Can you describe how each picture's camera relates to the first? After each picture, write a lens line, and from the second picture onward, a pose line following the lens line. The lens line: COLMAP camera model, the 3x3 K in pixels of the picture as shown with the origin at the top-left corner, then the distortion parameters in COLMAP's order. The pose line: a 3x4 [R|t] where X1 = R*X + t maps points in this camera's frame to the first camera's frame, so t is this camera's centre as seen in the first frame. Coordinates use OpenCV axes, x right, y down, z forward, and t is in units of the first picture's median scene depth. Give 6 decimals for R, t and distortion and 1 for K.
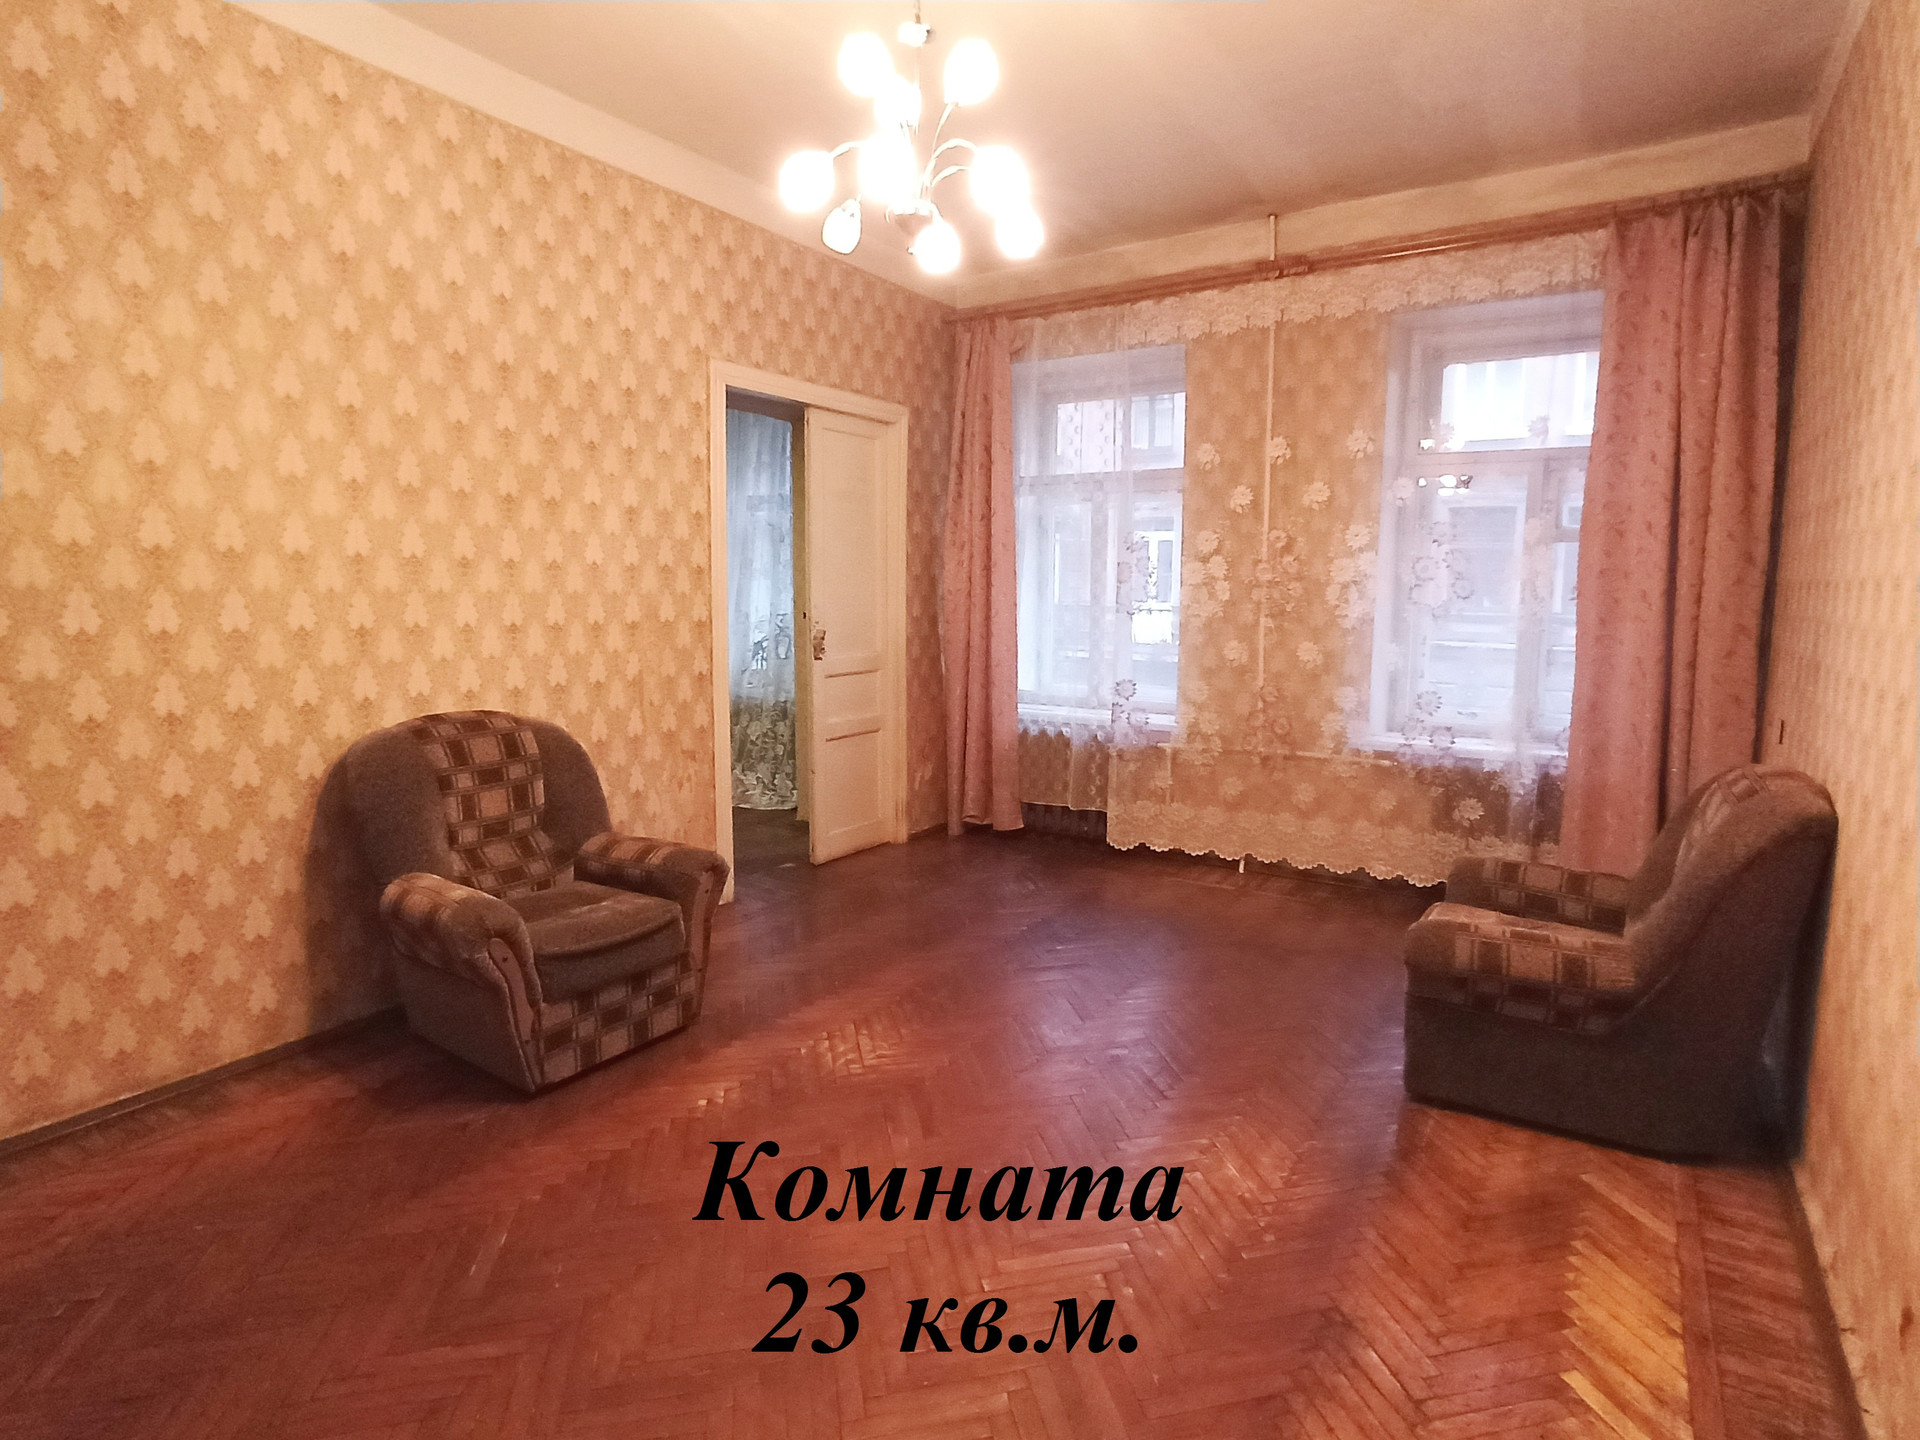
lens RADIAL K [[1082.3, 0, 960.0], [0, 1082.3, 720.0], [0, 0, 1]] dist [-0.003296, 0.073562]
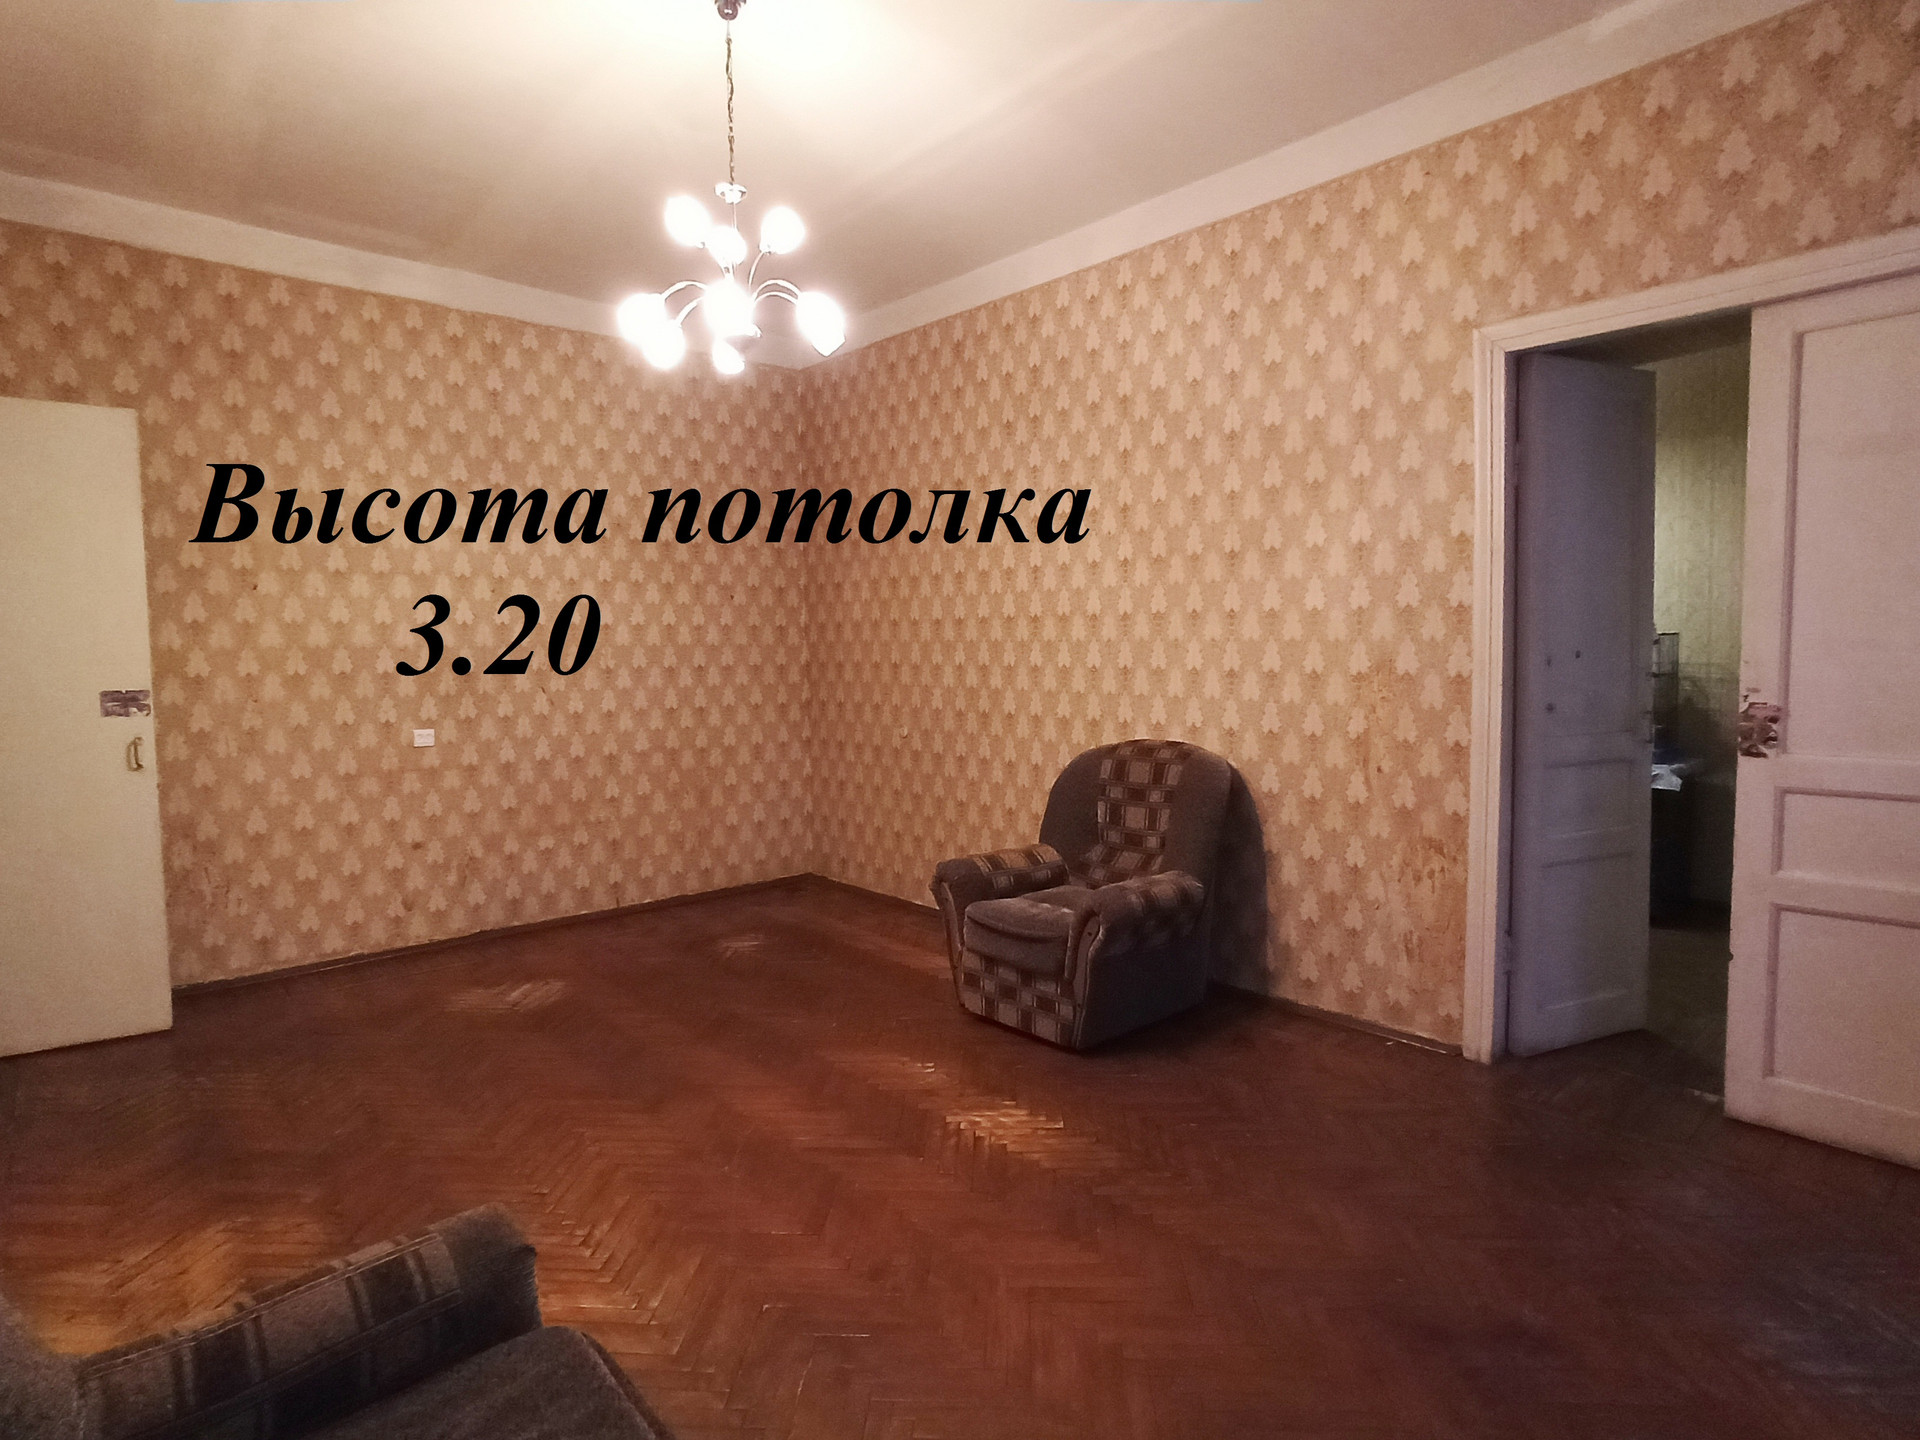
lens RADIAL K [[1082.3, 0, 960.0], [0, 1082.3, 720.0], [0, 0, 1]] dist [-0.003296, 0.073562]
pose [[-0.241555, 0.070338, -0.967835, 0.686829], [-0.110367, 0.988906, 0.099415, -0.114122], [0.964090, 0.130831, -0.231112, 0.976768]]
